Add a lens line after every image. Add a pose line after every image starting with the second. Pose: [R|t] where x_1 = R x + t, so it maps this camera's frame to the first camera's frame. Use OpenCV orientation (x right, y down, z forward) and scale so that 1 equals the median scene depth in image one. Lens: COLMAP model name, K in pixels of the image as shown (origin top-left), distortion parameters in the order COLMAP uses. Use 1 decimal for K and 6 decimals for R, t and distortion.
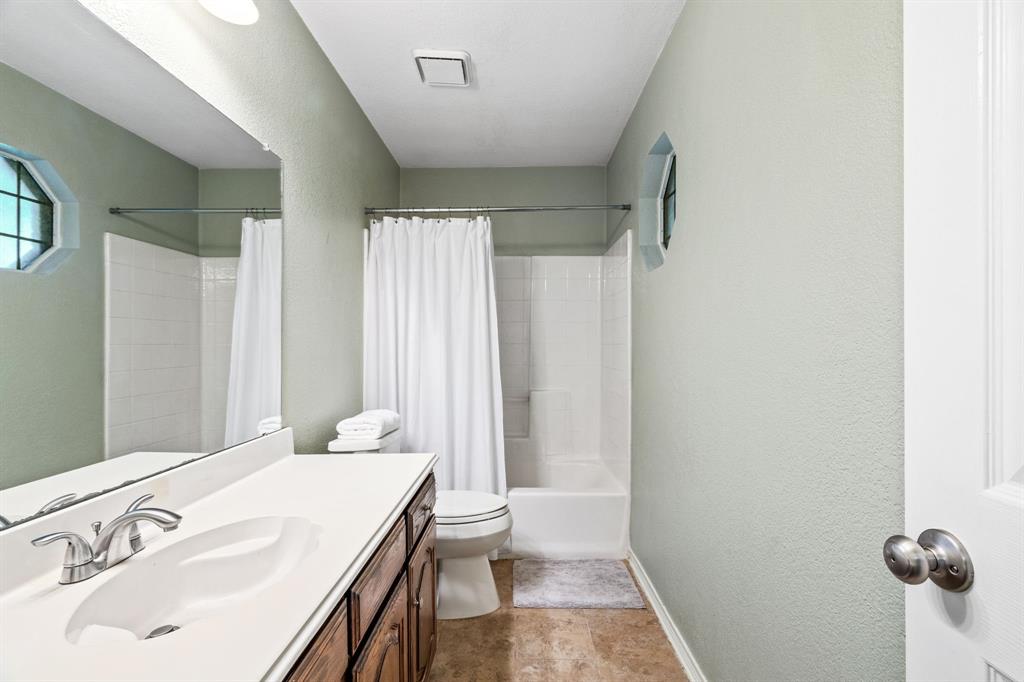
lens RADIAL K [[484.5, 0, 509.9], [0, 484.5, 342.7], [0, 0, 1]] dist [0.000035, 0.000274]
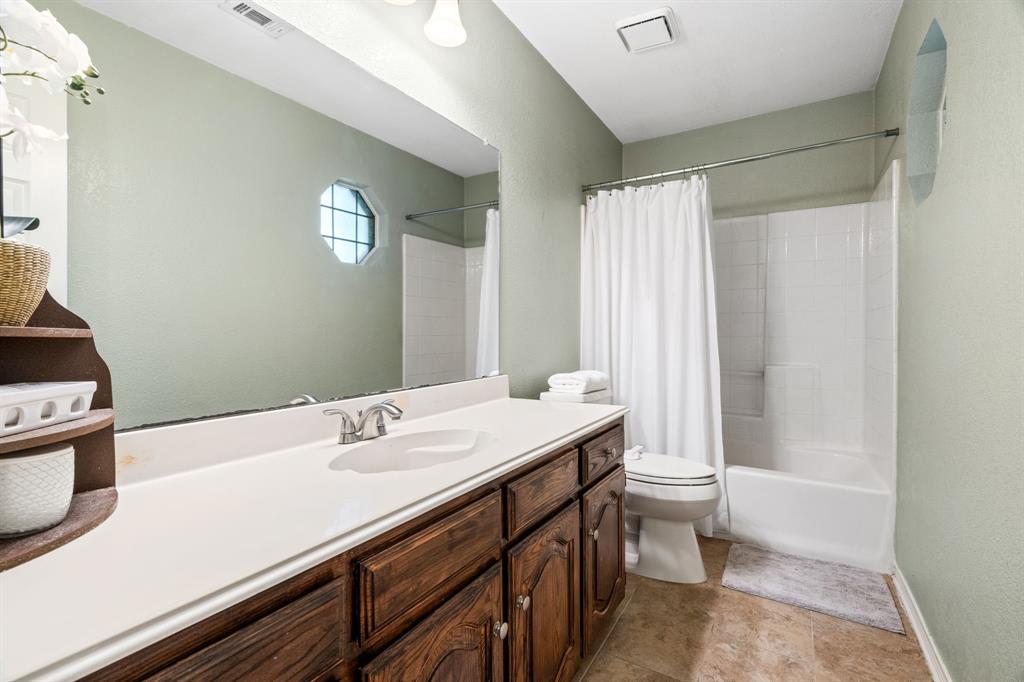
lens RADIAL K [[484.5, 0, 509.9], [0, 484.5, 342.7], [0, 0, 1]] dist [0.000035, 0.000274]
pose [[0.849755, 0.006900, -0.527132, 0.151813], [-0.004082, 0.999970, 0.006509, 0.073059], [0.527161, -0.003379, 0.849758, -0.008381]]
